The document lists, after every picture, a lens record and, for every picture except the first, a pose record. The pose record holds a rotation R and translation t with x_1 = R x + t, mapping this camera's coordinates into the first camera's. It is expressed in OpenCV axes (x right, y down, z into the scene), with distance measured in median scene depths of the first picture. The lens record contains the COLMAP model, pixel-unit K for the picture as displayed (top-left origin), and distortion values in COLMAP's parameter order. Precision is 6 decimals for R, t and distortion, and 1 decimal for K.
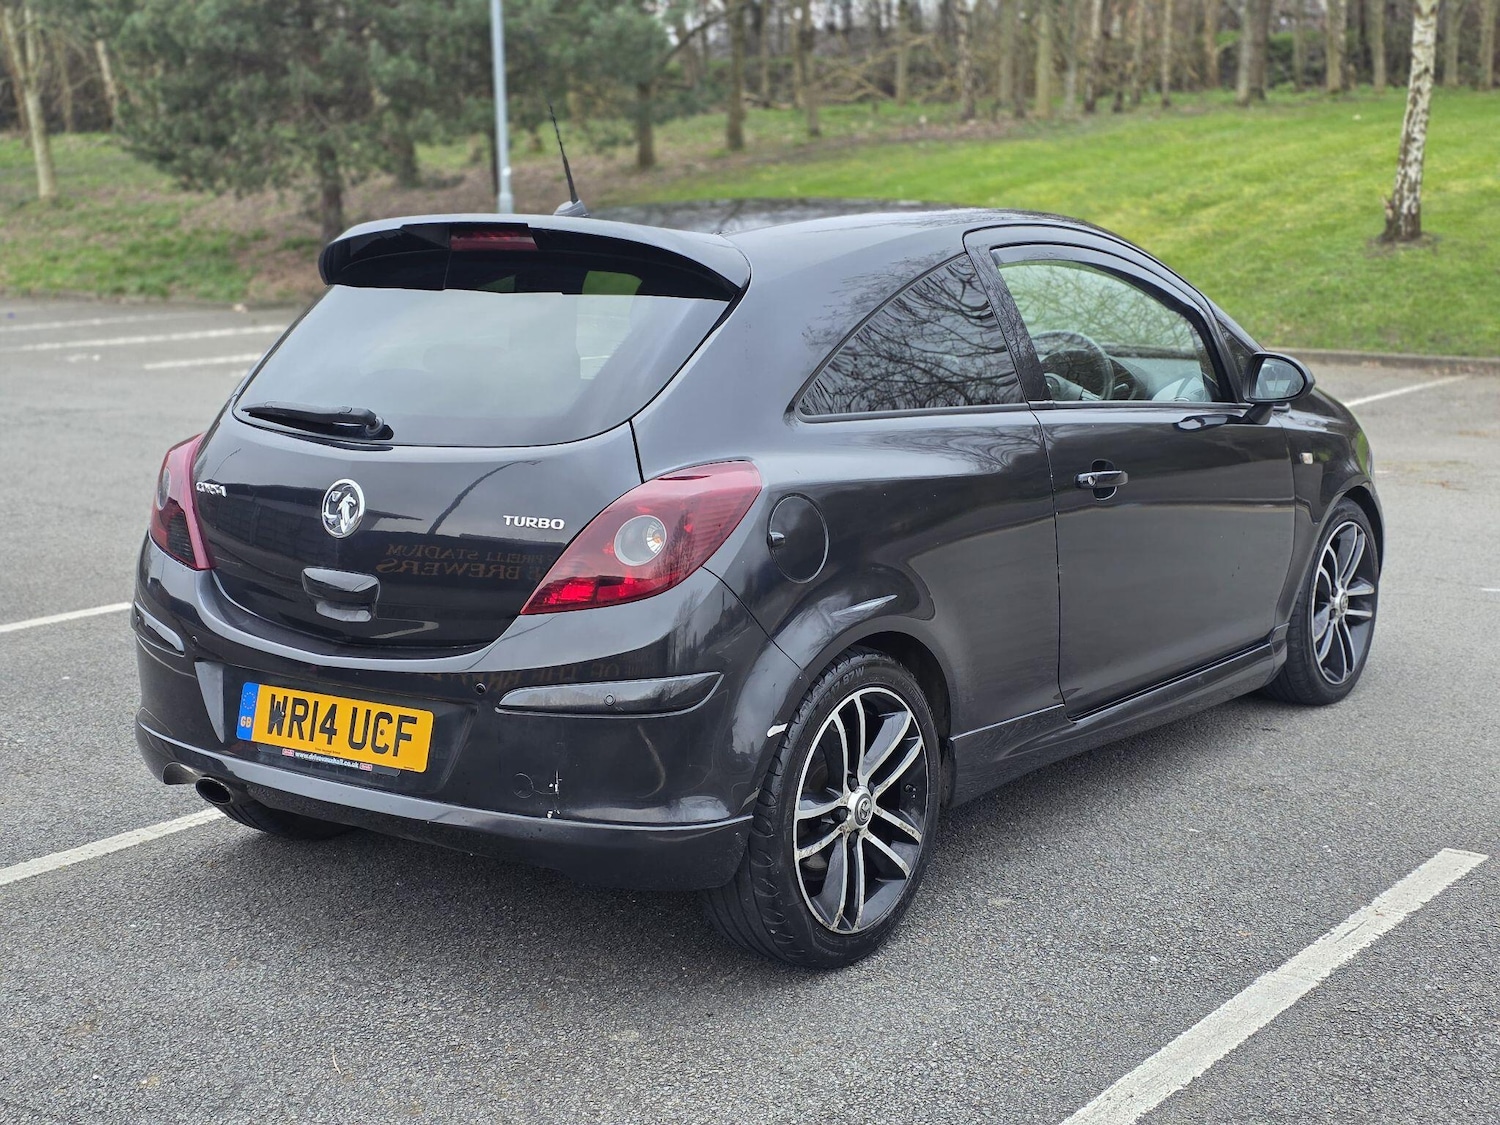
lens RADIAL K [[1979.2, 0, 753.1], [0, 1979.2, 577.7], [0, 0, 1]] dist [0.153009, -0.366530]
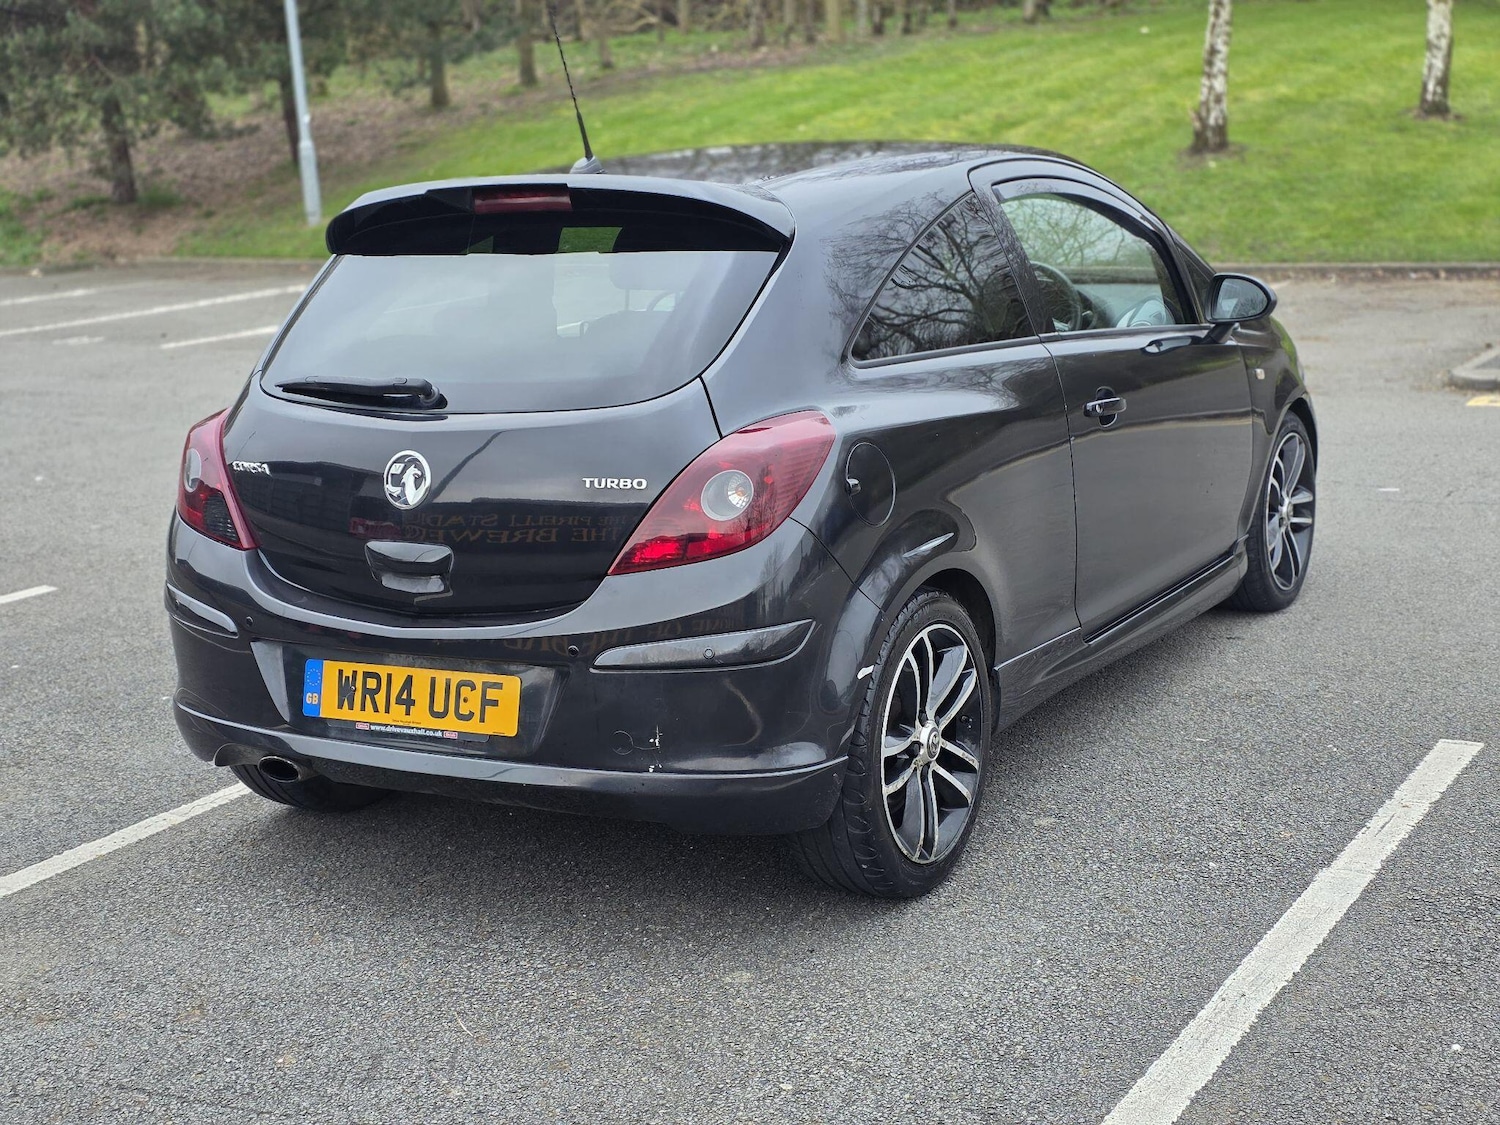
lens RADIAL K [[1975.5, 0, 729.1], [0, 1975.5, 598.9], [0, 0, 1]] dist [0.183359, -0.521006]
pose [[0.993918, -0.064446, 0.089294, -0.091186], [0.060558, 0.997123, 0.045584, -0.007203], [-0.091974, -0.039899, 0.994962, -0.006693]]
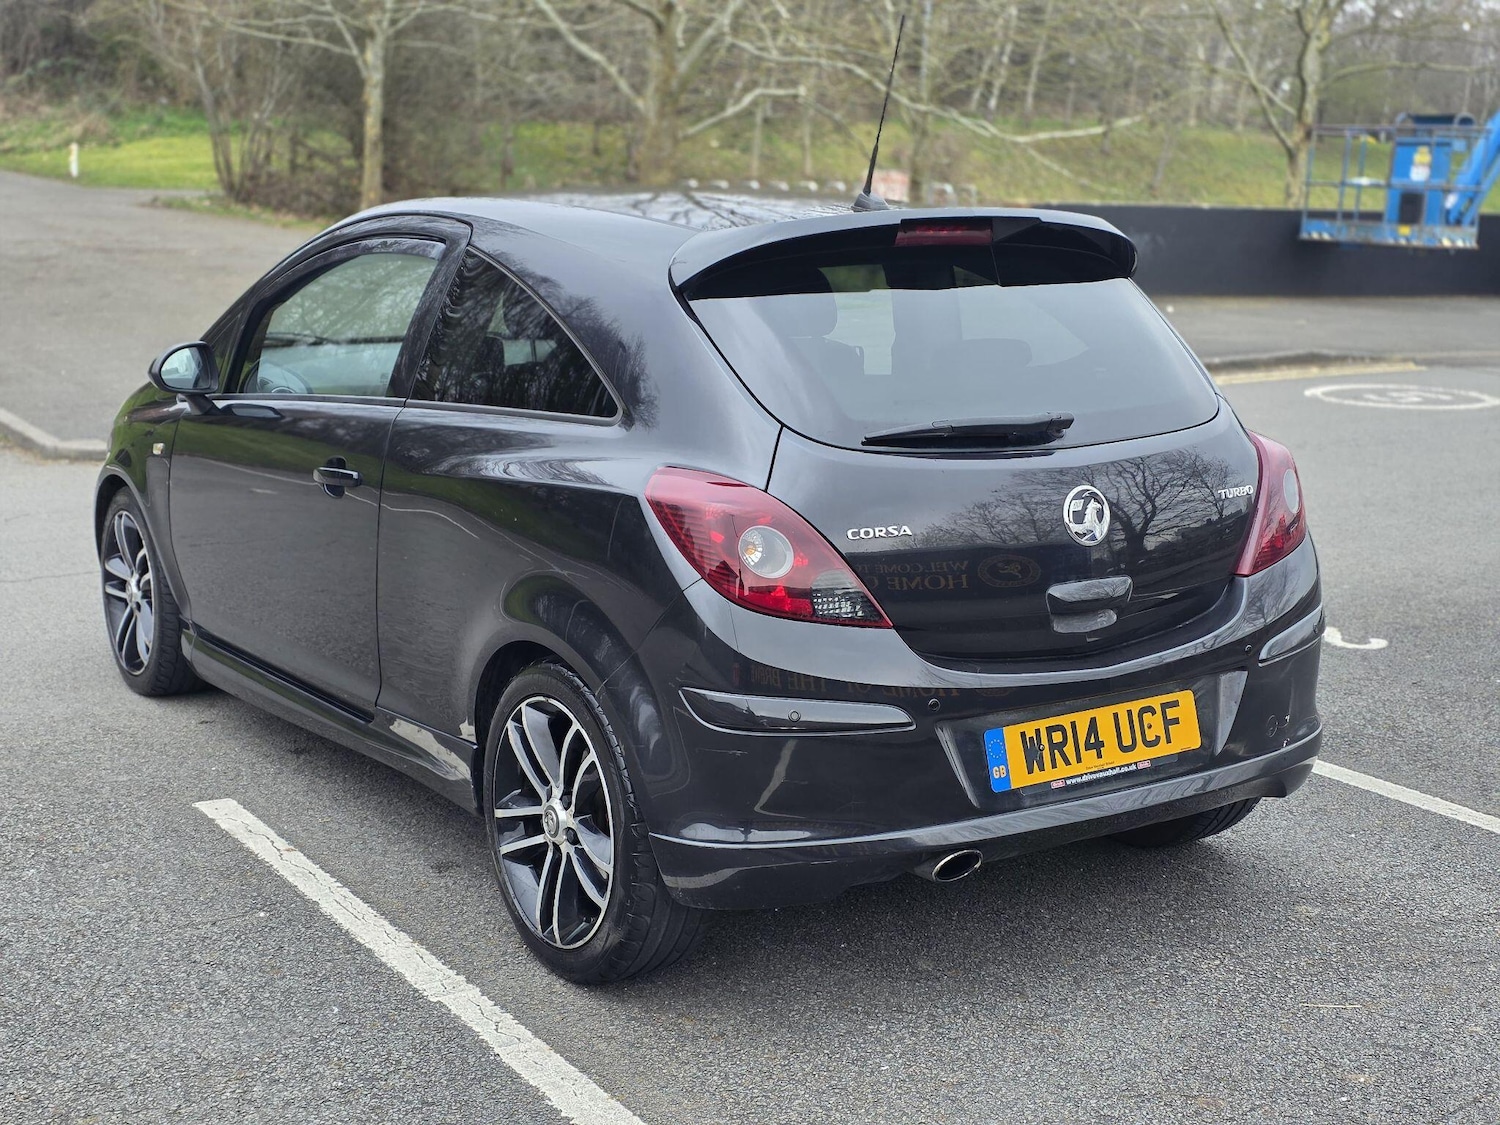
lens RADIAL K [[1976.4, 0, 766.0], [0, 1976.4, 594.6], [0, 0, 1]] dist [0.151250, -0.357089]
pose [[0.358350, -0.178730, 0.916319, -0.760869], [0.154570, 0.979316, 0.130569, -0.097239], [-0.920703, 0.094846, 0.378564, 0.516097]]
